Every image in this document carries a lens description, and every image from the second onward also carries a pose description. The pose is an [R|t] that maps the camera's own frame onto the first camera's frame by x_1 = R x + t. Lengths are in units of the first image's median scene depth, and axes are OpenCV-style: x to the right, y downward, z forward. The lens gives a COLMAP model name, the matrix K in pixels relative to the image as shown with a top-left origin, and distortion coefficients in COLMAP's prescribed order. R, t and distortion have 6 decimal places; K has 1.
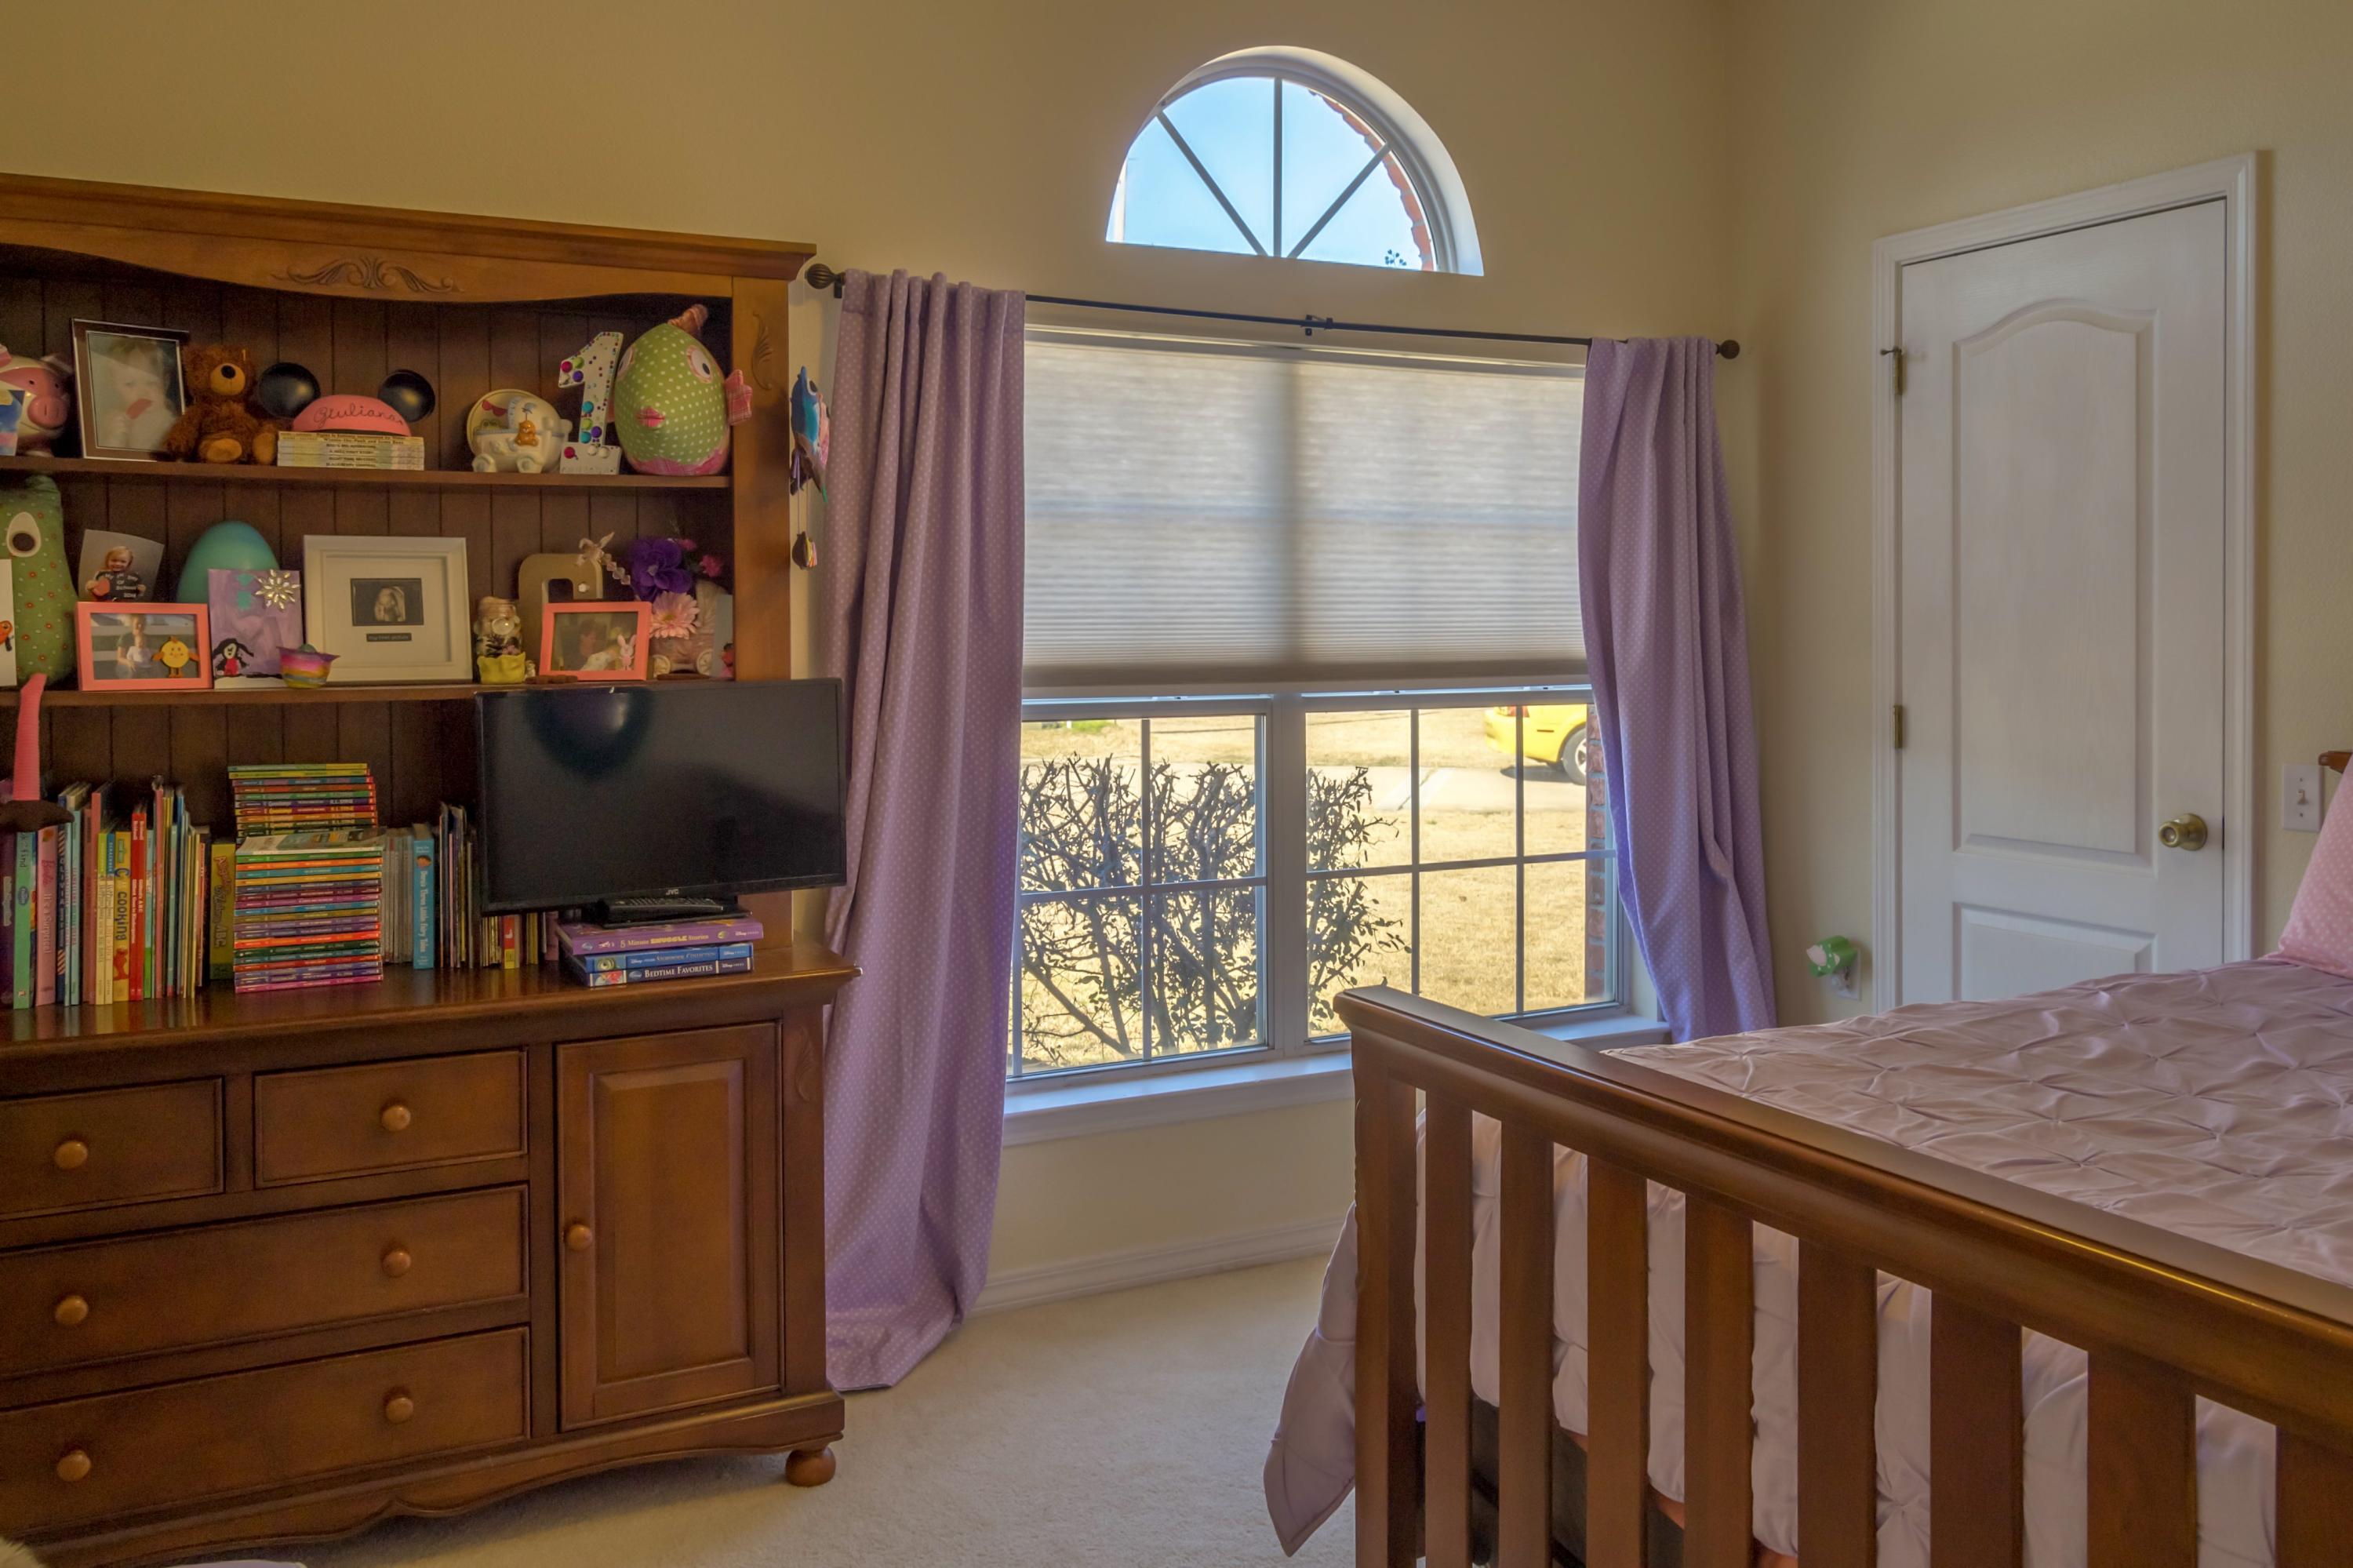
lens RADIAL K [[1888.5, 0, 1176.7], [0, 1888.5, 662.0], [0, 0, 1]] dist [0.001240, 0.009545]
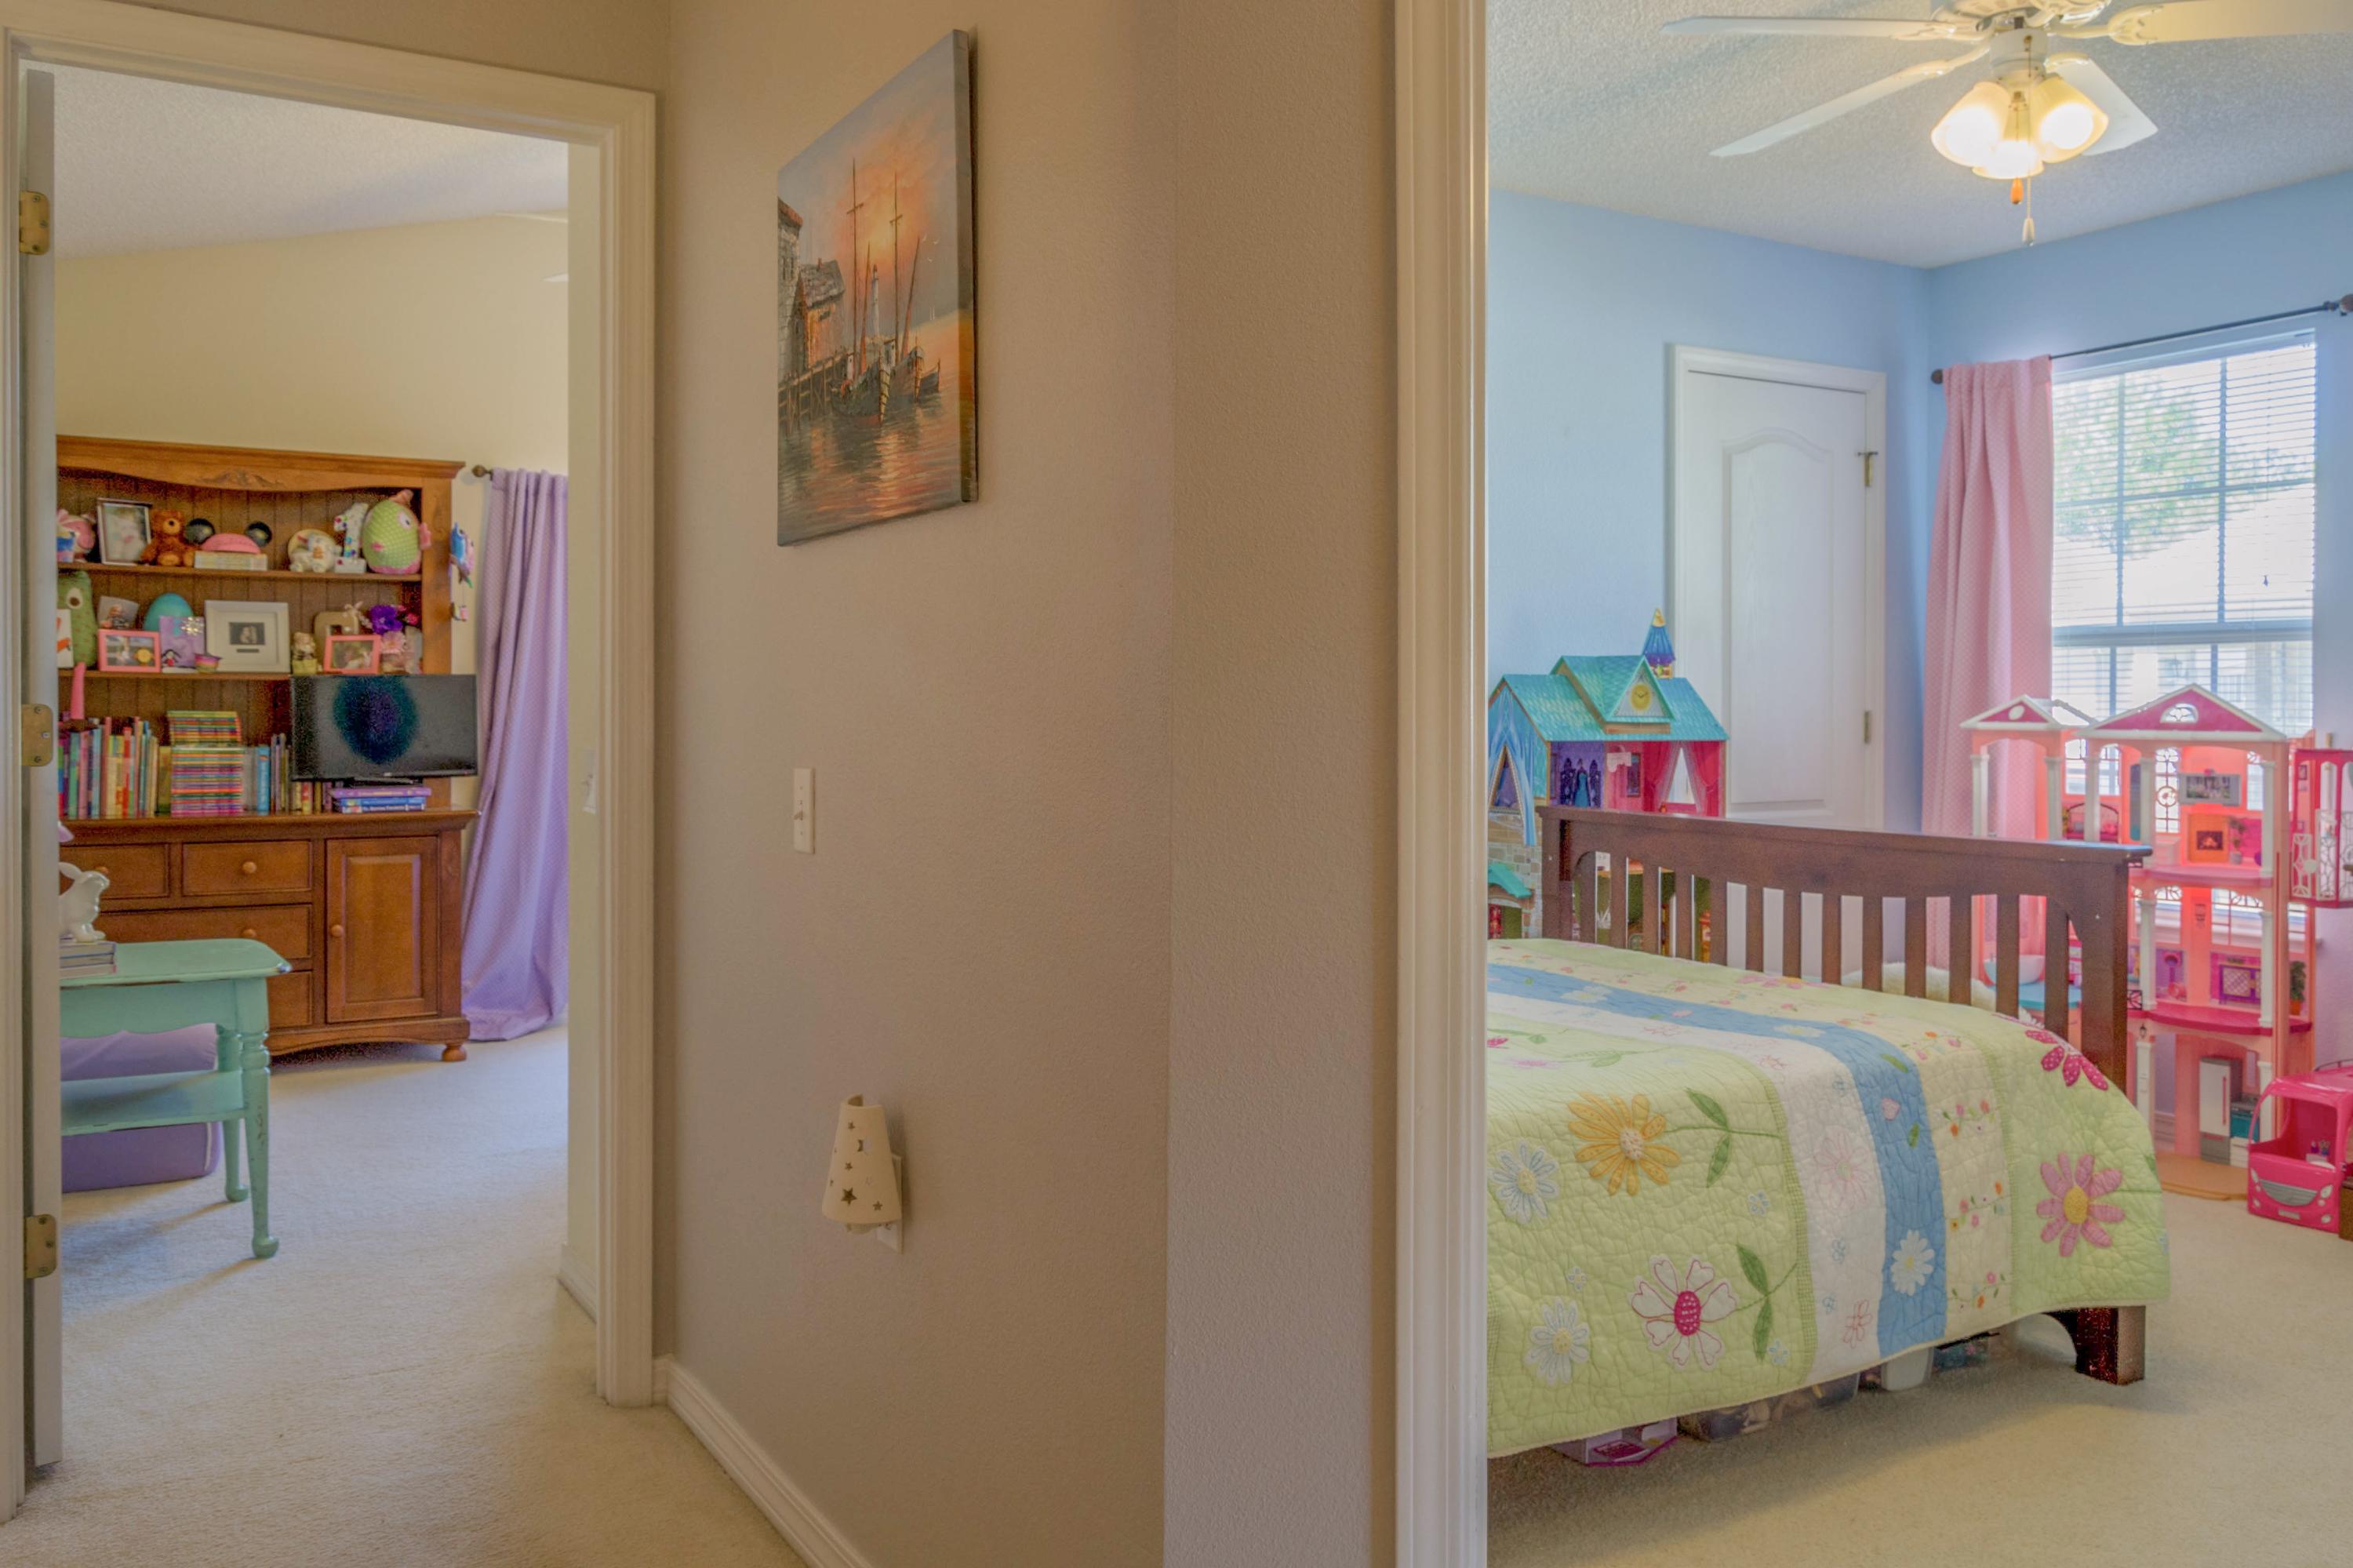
lens RADIAL K [[1871.0, 0, 1177.3], [0, 1871.0, 731.6], [0, 0, 1]] dist [0.000497, 0.007501]
pose [[0.997598, 0.006849, 0.068927, 0.463729], [-0.006079, 0.999917, -0.011367, 0.094147], [-0.069000, 0.010921, 0.997557, -1.128913]]
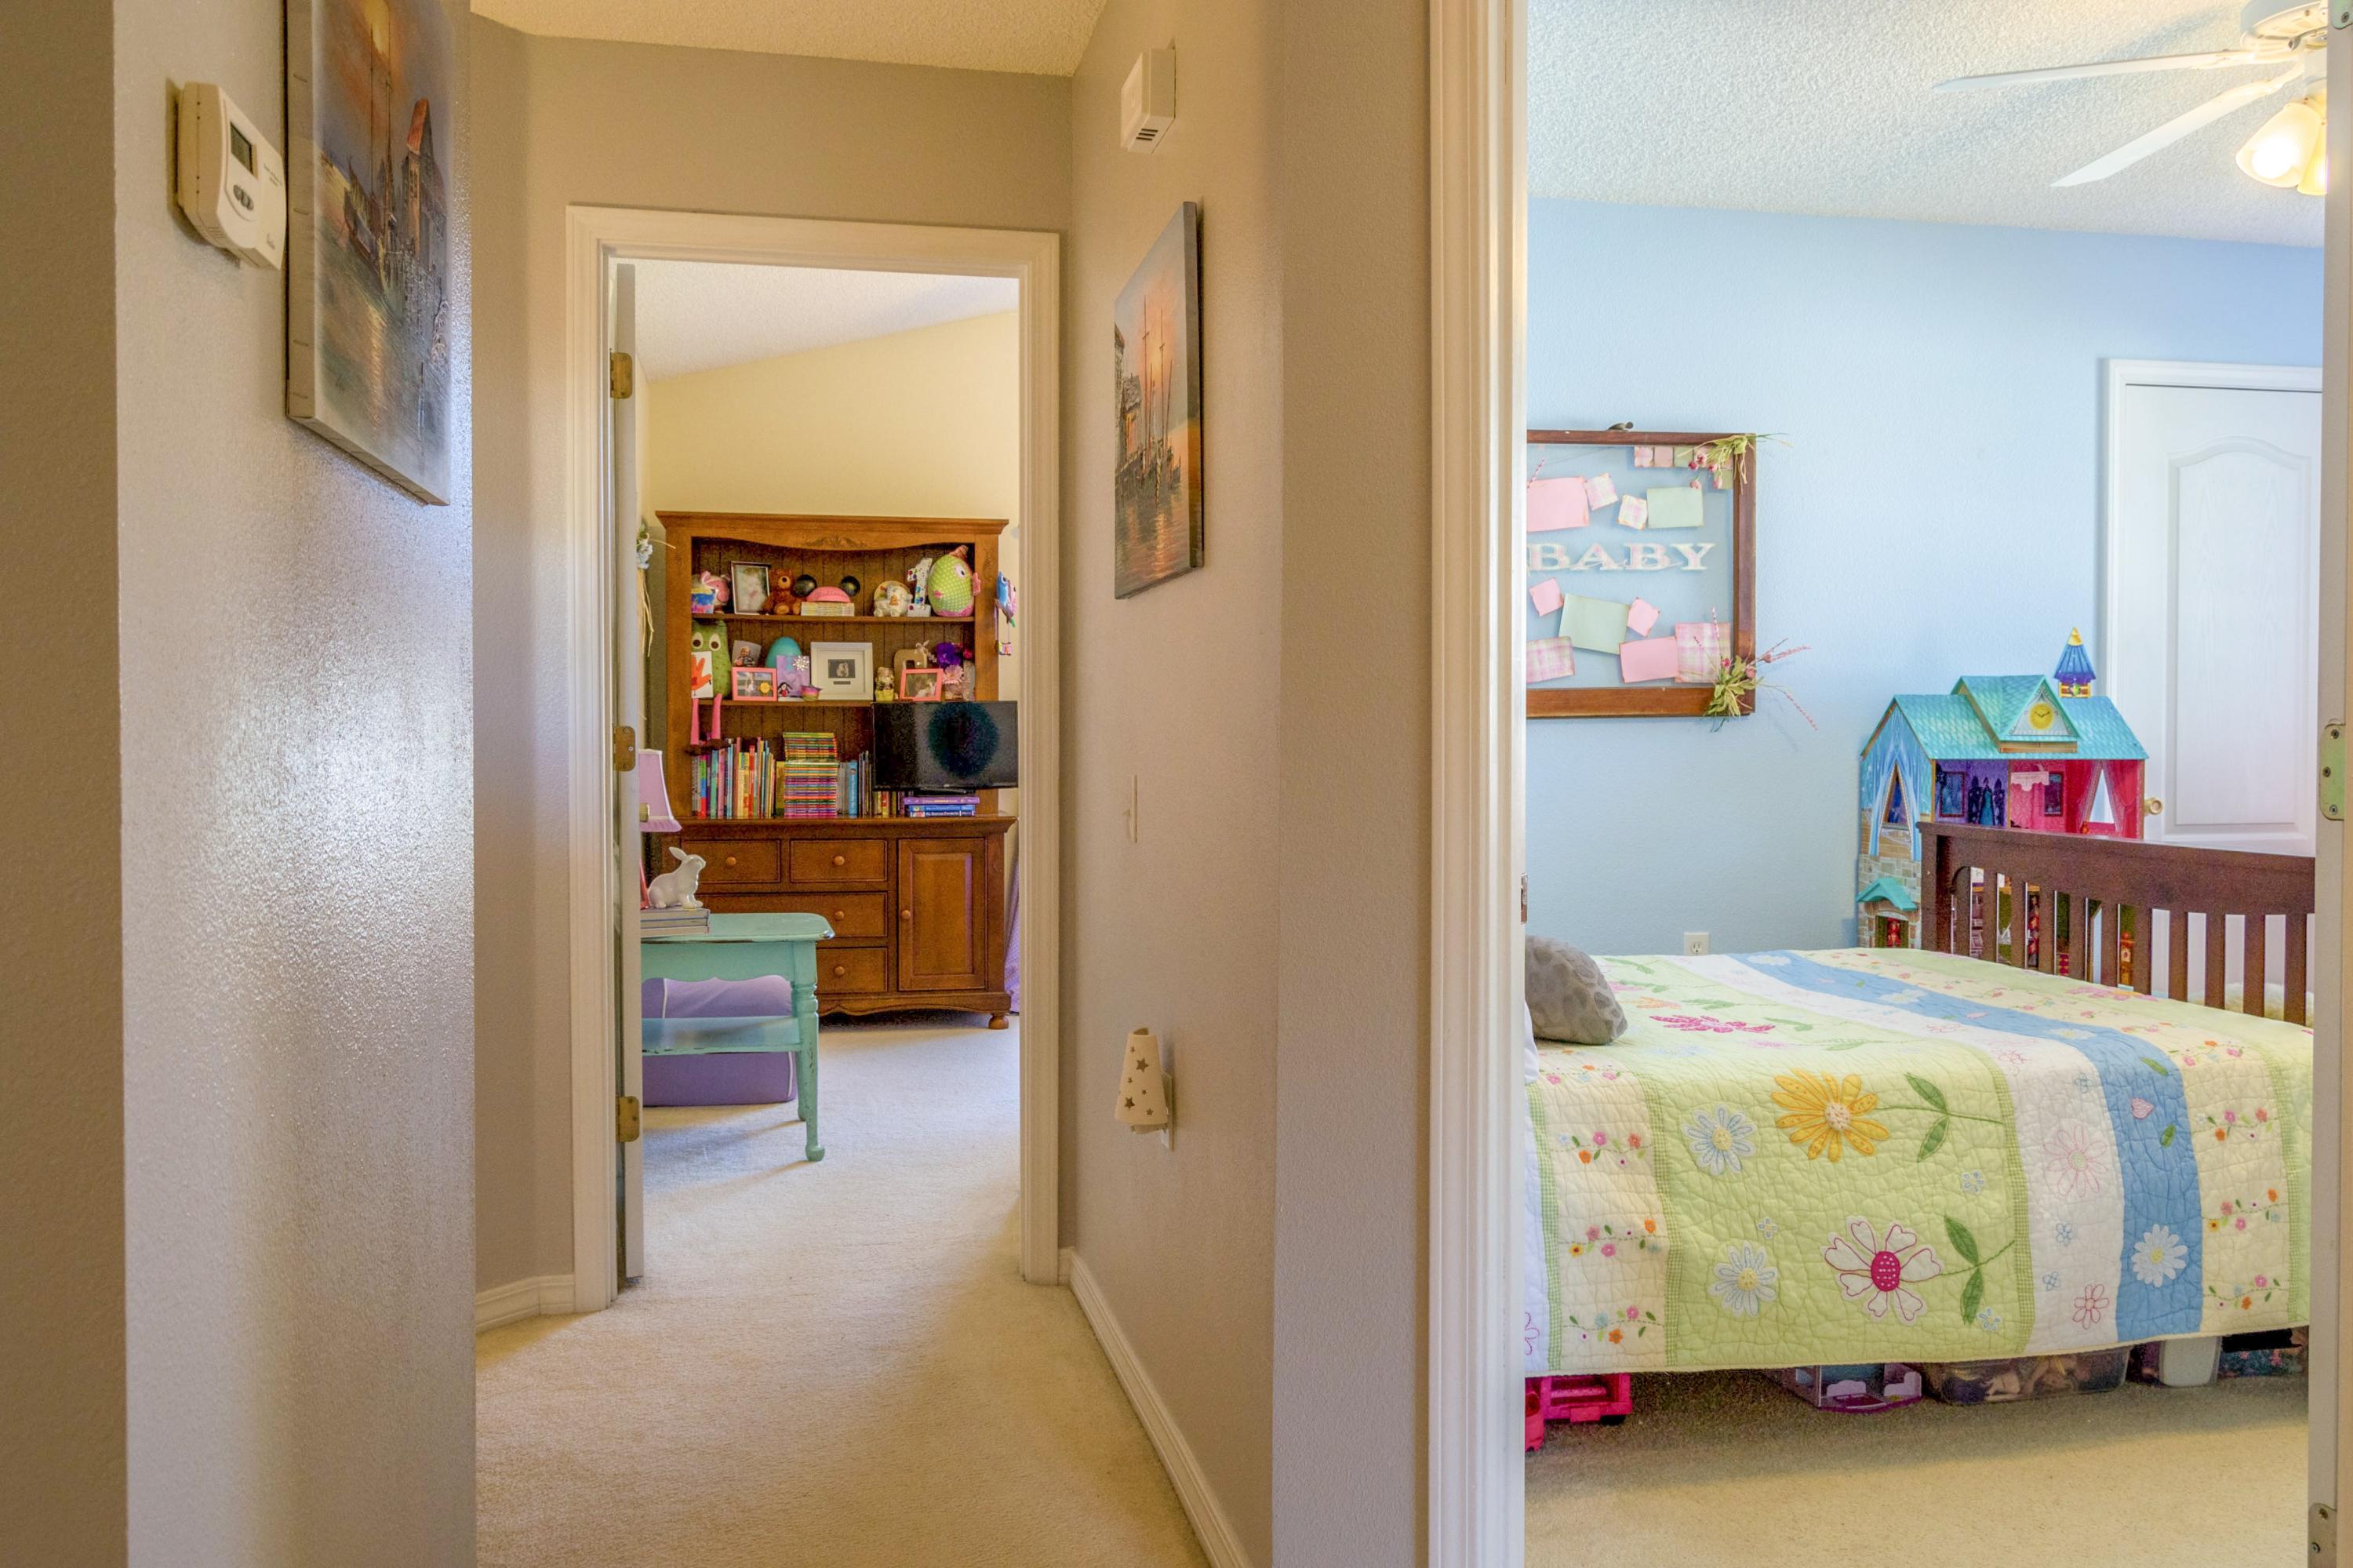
lens RADIAL K [[1854.9, 0, 1176.5], [0, 1854.9, 784.0], [0, 0, 1]] dist [0.009257, 0.003919]
pose [[0.967689, 0.013550, -0.251782, 0.645149], [-0.011990, 0.999898, 0.007729, 0.098712], [0.251861, -0.004460, 0.967753, -1.292806]]
